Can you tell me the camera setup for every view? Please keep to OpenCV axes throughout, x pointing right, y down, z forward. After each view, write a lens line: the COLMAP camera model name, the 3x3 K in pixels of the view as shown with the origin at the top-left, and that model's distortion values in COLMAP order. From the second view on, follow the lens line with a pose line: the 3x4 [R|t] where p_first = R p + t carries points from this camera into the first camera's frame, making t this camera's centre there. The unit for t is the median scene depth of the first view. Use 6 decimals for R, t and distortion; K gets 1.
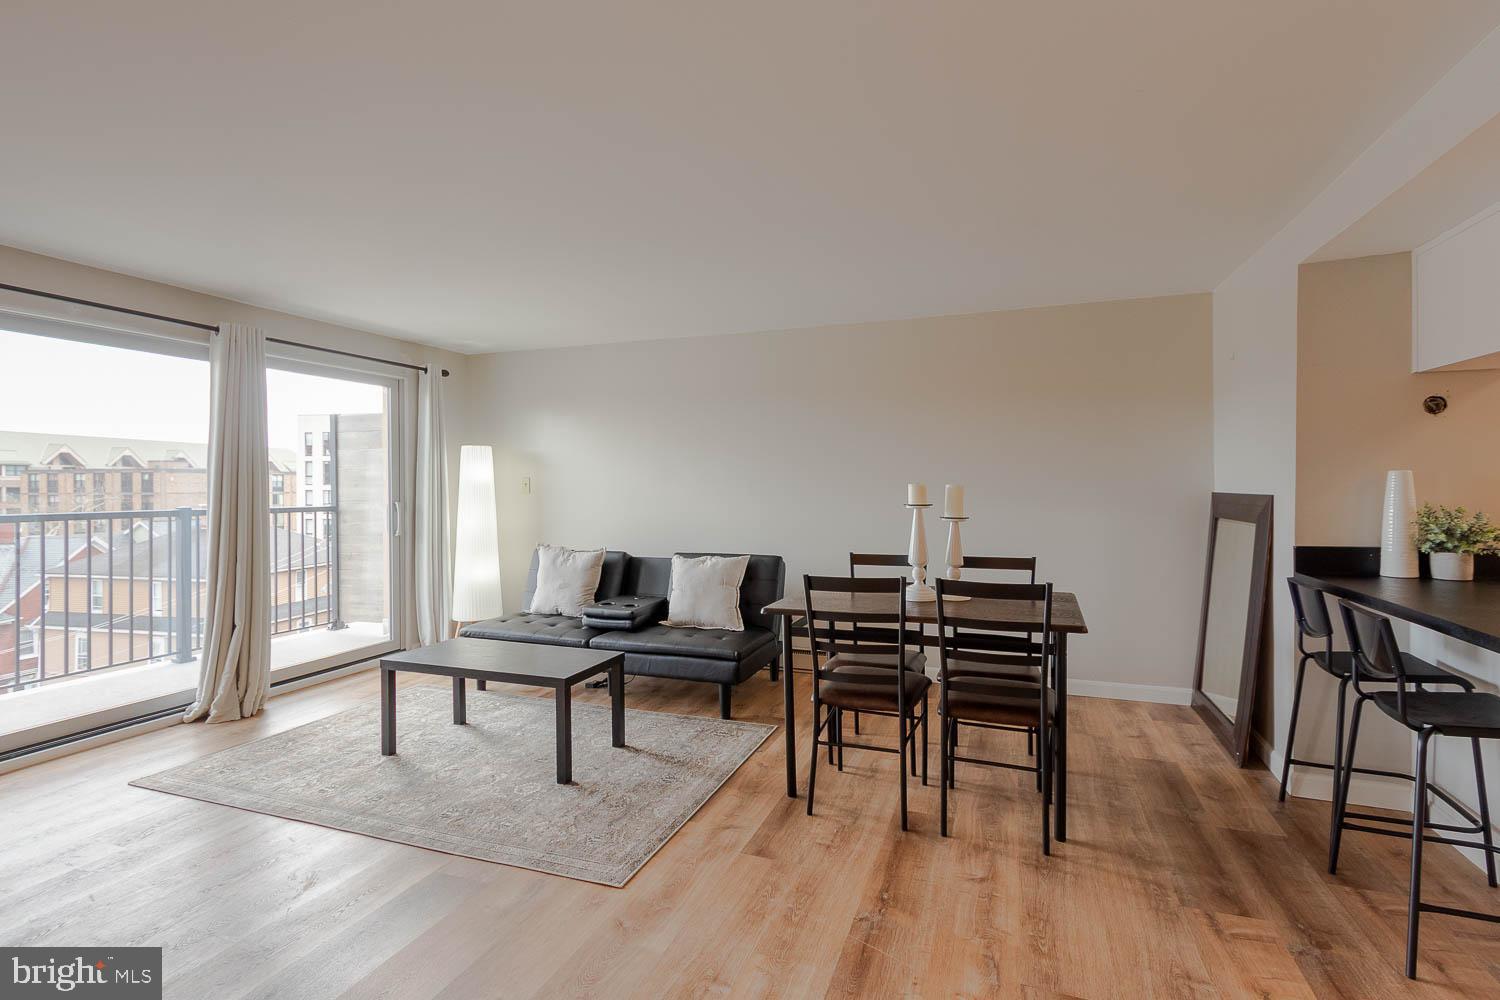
lens RADIAL K [[691.3, 0, 753.9], [0, 691.3, 481.4], [0, 0, 1]] dist [0.003484, -0.000720]
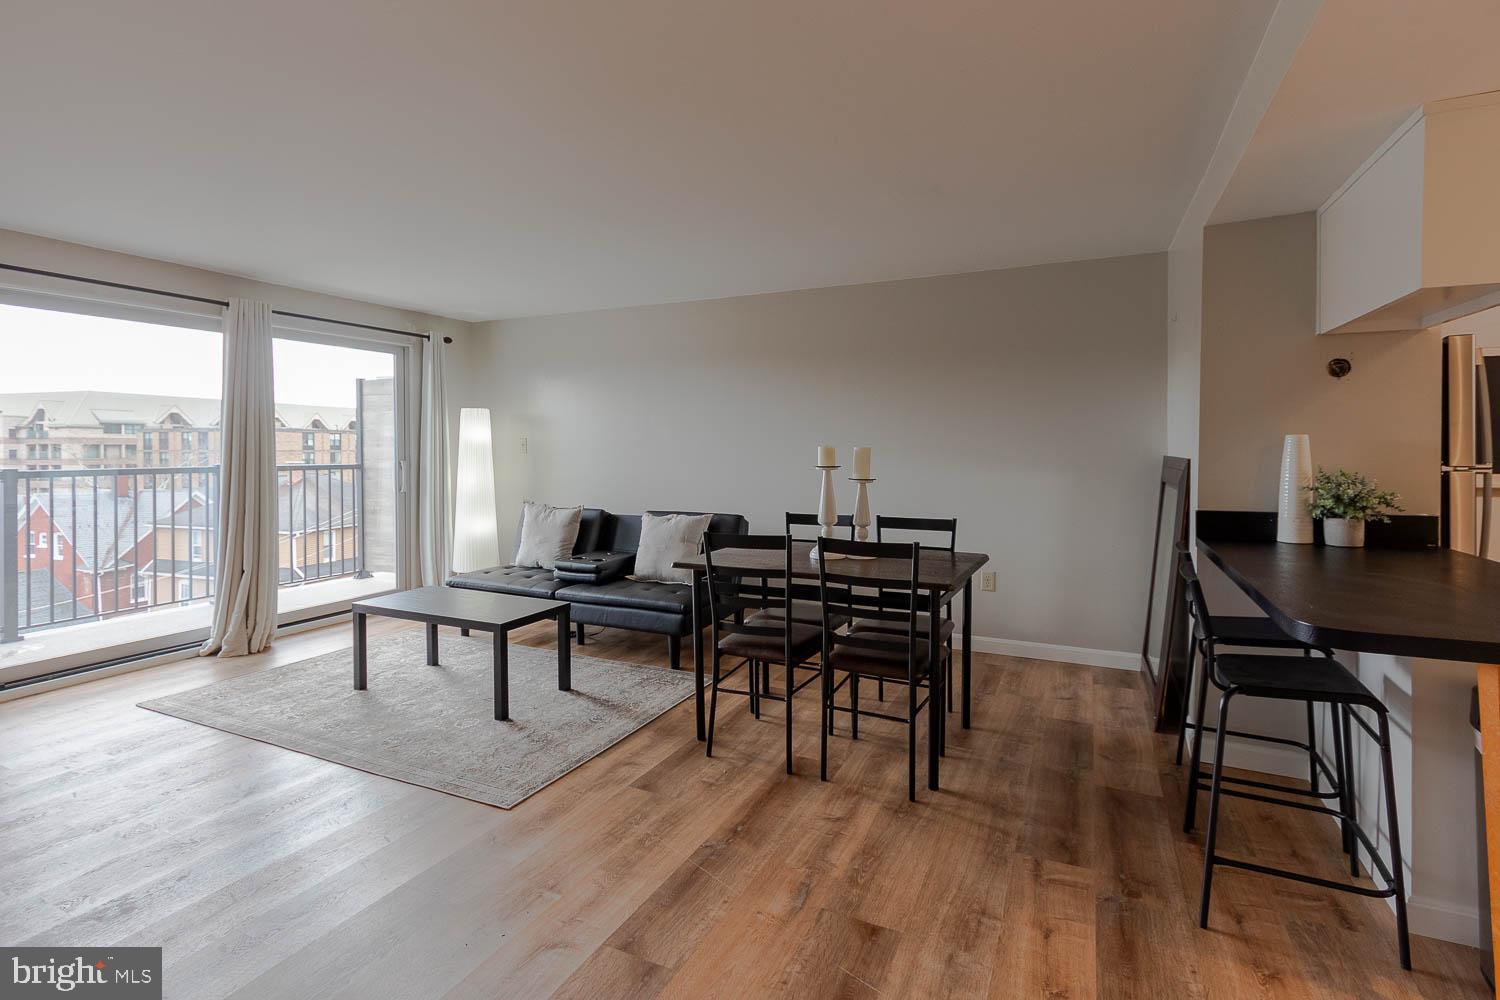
lens RADIAL K [[697.0, 0, 749.5], [0, 697.0, 449.9], [0, 0, 1]] dist [0.001812, 0.000549]
pose [[0.995740, 0.004303, -0.092106, 0.204955], [-0.003178, 0.999919, 0.012355, -0.003231], [0.092152, -0.012010, 0.995673, -0.050033]]
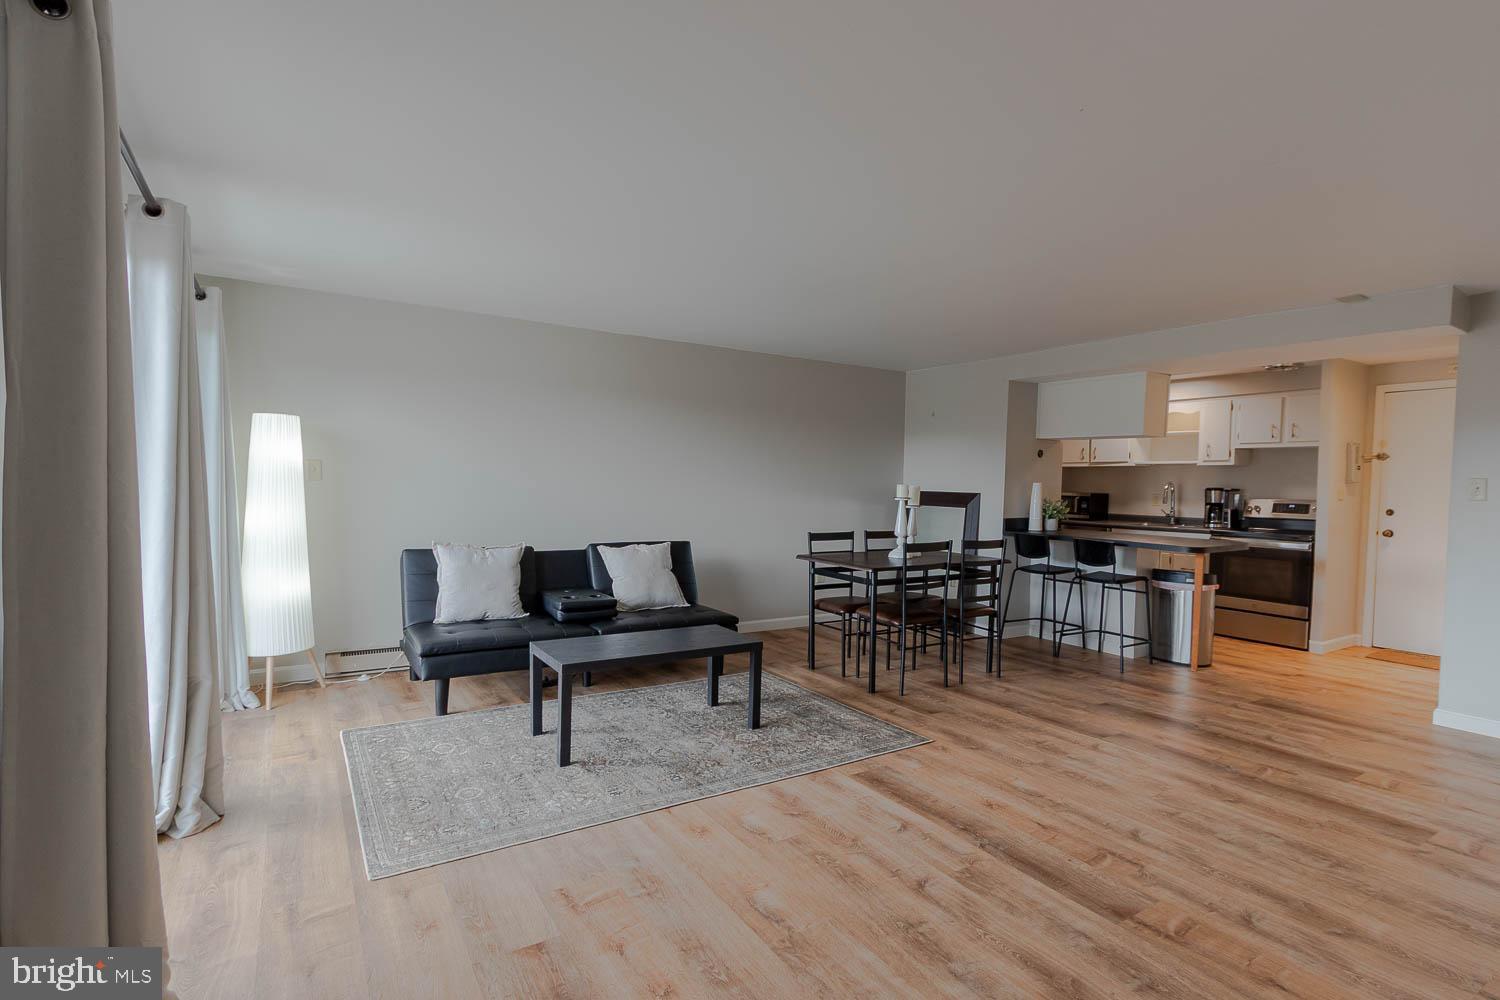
lens RADIAL K [[741.9, 0, 750.0], [0, 741.9, 500.0], [0, 0, 1]] dist [0.001512, 0.000020]
pose [[0.615455, -0.001510, 0.788171, -1.239944], [-0.029643, 0.999246, 0.025061, 0.006082], [-0.787615, -0.038787, 0.614946, 0.216696]]
